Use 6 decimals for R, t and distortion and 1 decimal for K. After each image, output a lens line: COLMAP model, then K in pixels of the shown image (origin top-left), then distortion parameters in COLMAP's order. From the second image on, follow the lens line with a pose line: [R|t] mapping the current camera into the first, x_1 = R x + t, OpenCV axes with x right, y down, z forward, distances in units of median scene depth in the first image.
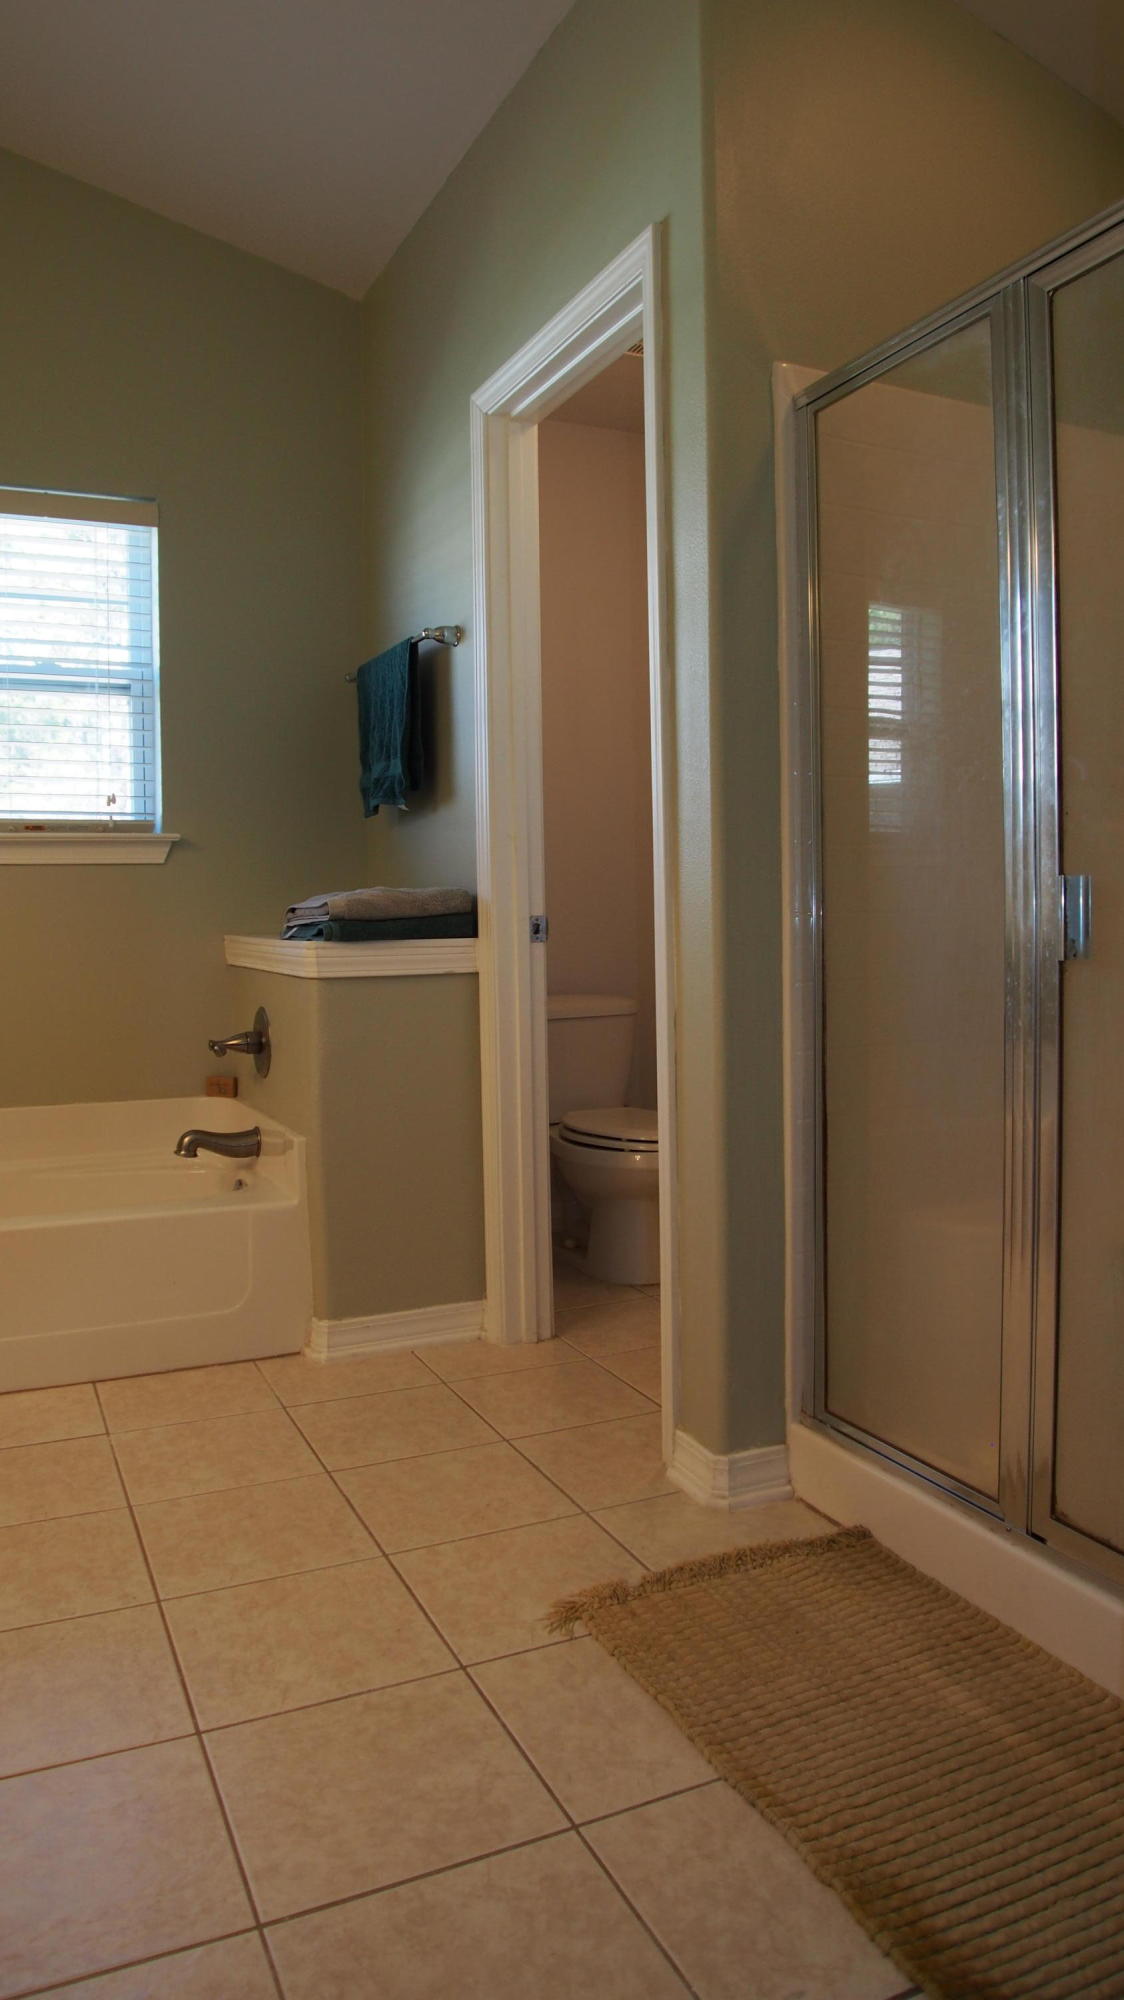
lens RADIAL K [[1324.8, 0, 562.0], [0, 1324.8, 1000.0], [0, 0, 1]] dist [-0.098208, 0.037198]
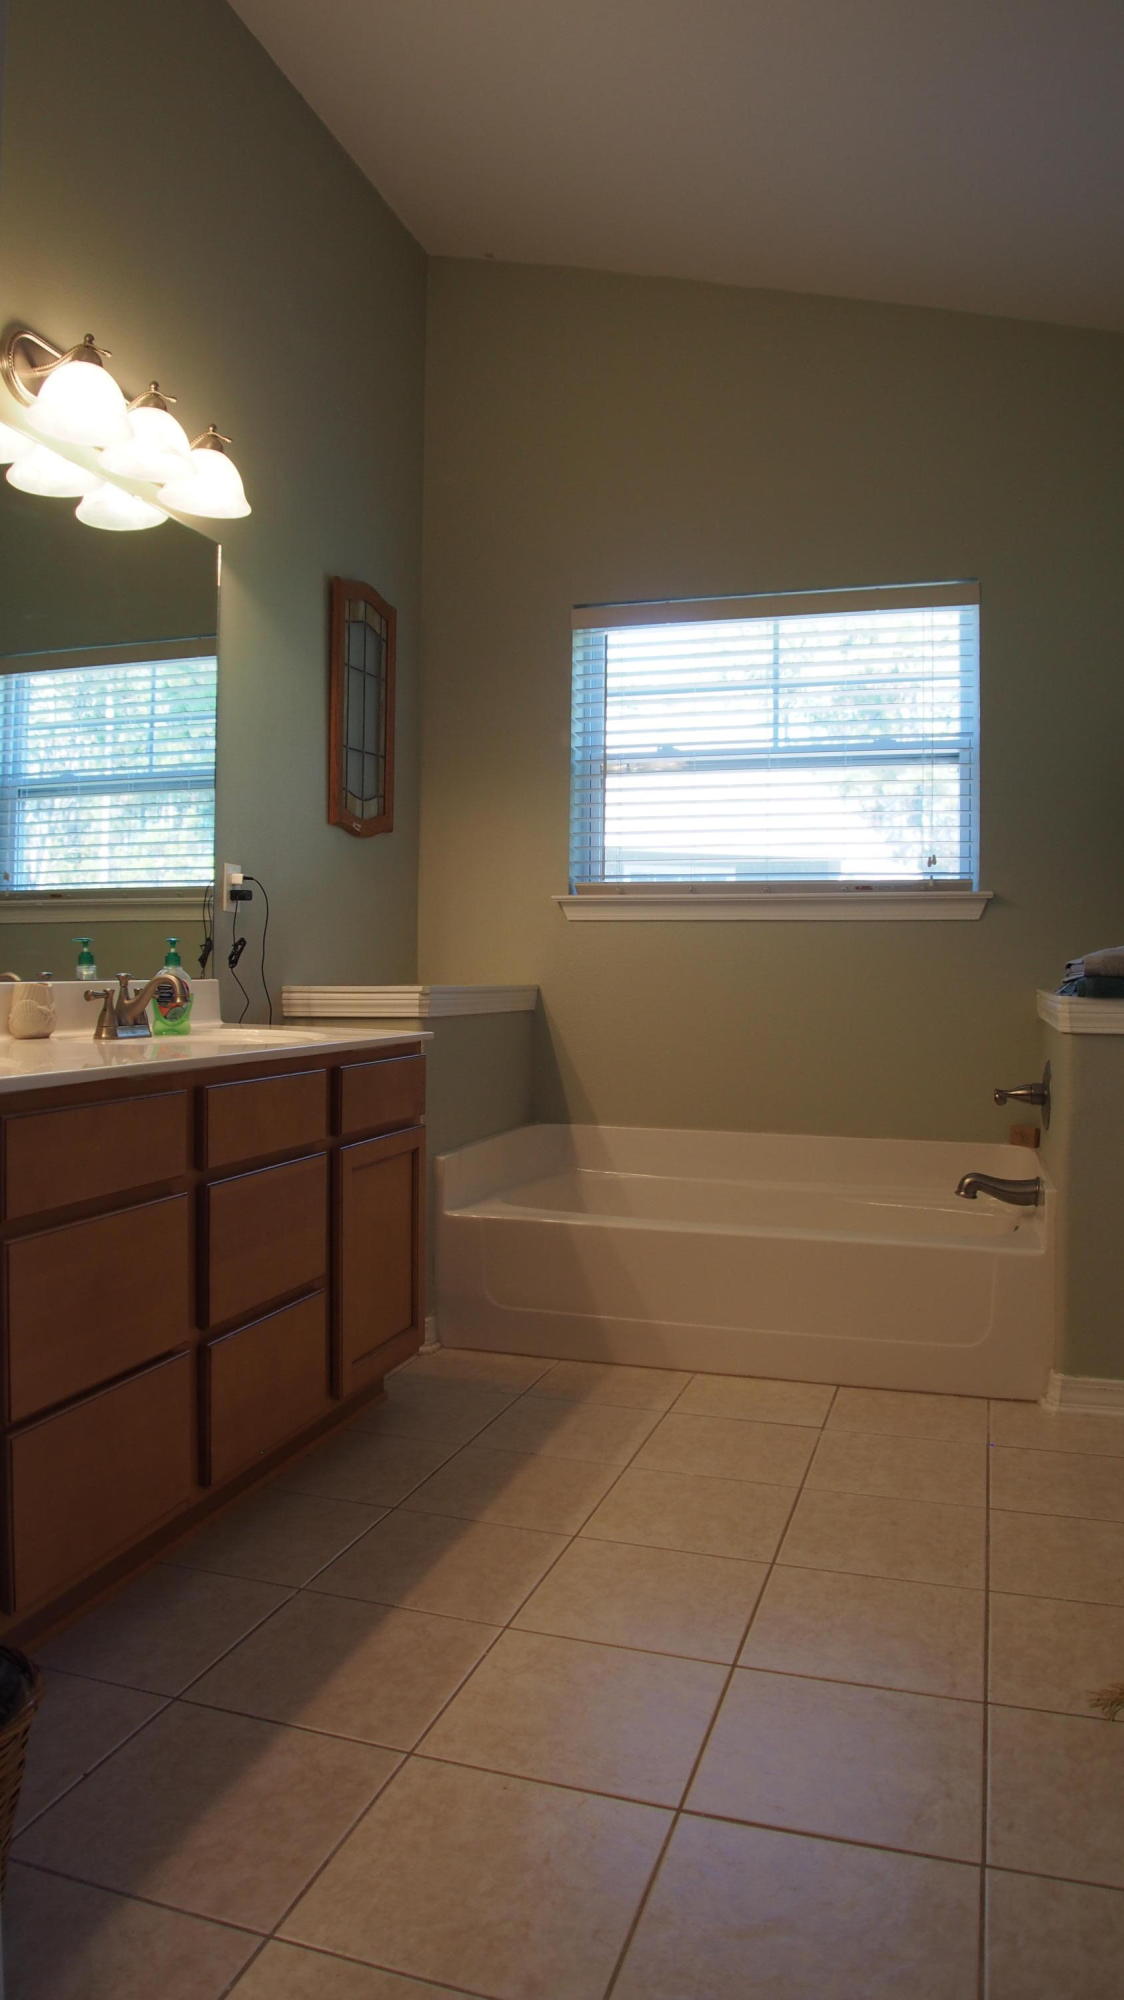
lens RADIAL K [[1324.8, 0, 562.0], [0, 1324.8, 1000.0], [0, 0, 1]] dist [-0.098208, 0.037198]
pose [[0.734323, 0.031468, -0.678071, 0.180026], [-0.059343, 0.998076, -0.017948, -0.000605], [0.676201, 0.053418, 0.734778, -0.000443]]
